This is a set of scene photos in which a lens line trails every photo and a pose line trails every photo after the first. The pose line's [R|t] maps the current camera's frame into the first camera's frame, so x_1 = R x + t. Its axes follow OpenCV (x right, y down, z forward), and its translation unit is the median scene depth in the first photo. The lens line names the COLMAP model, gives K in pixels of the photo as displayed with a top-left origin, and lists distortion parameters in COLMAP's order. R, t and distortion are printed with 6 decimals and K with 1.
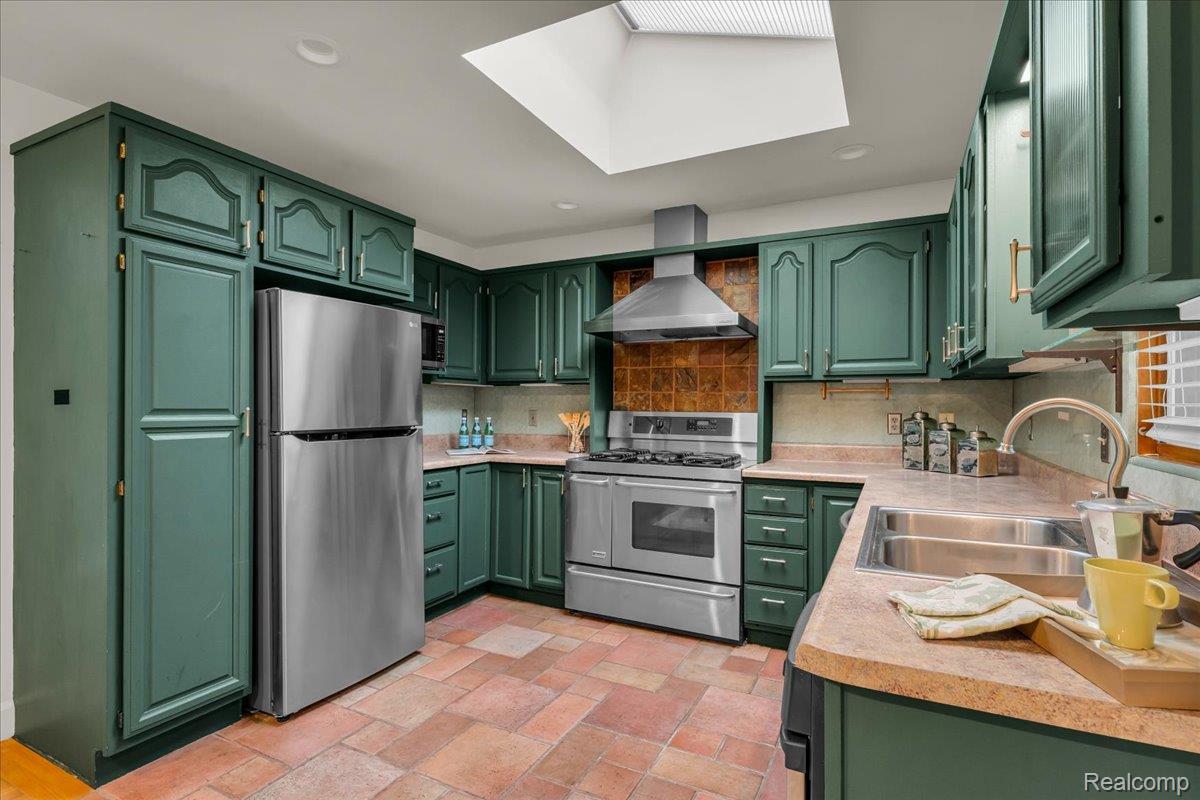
lens RADIAL K [[591.1, 0, 599.4], [0, 591.1, 405.3], [0, 0, 1]] dist [-0.001550, -0.000152]
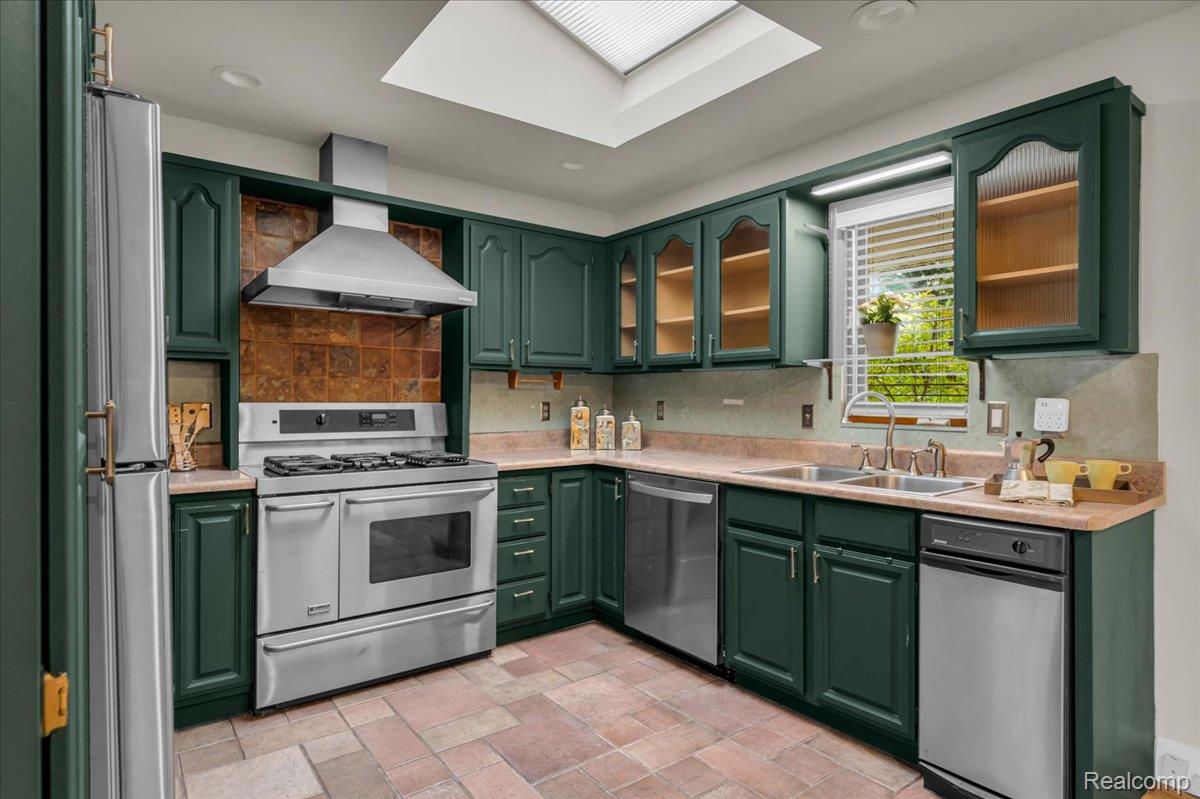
lens RADIAL K [[655.2, 0, 602.7], [0, 655.2, 397.3], [0, 0, 1]] dist [-0.000335, 0.000276]
pose [[0.426261, -0.003488, 0.904593, -0.560250], [-0.002241, 0.999985, 0.004911, -0.001221], [-0.904597, -0.004121, 0.426247, 0.369400]]
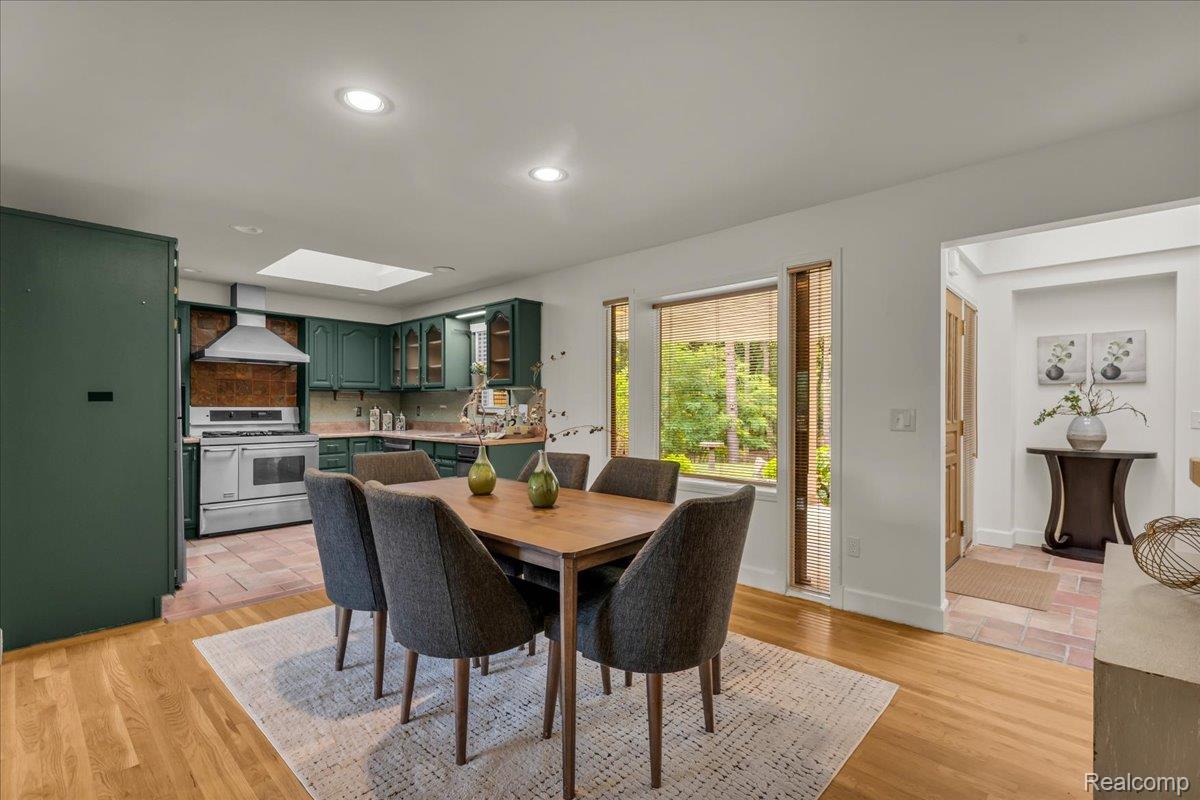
lens RADIAL K [[542.3, 0, 593.8], [0, 542.3, 406.7], [0, 0, 1]] dist [-0.002222, -0.000089]
pose [[0.278082, -0.001376, 0.960556, -1.167789], [0.002169, 0.999997, 0.000805, 0.012571], [-0.960555, 0.001860, 0.278084, -0.392534]]
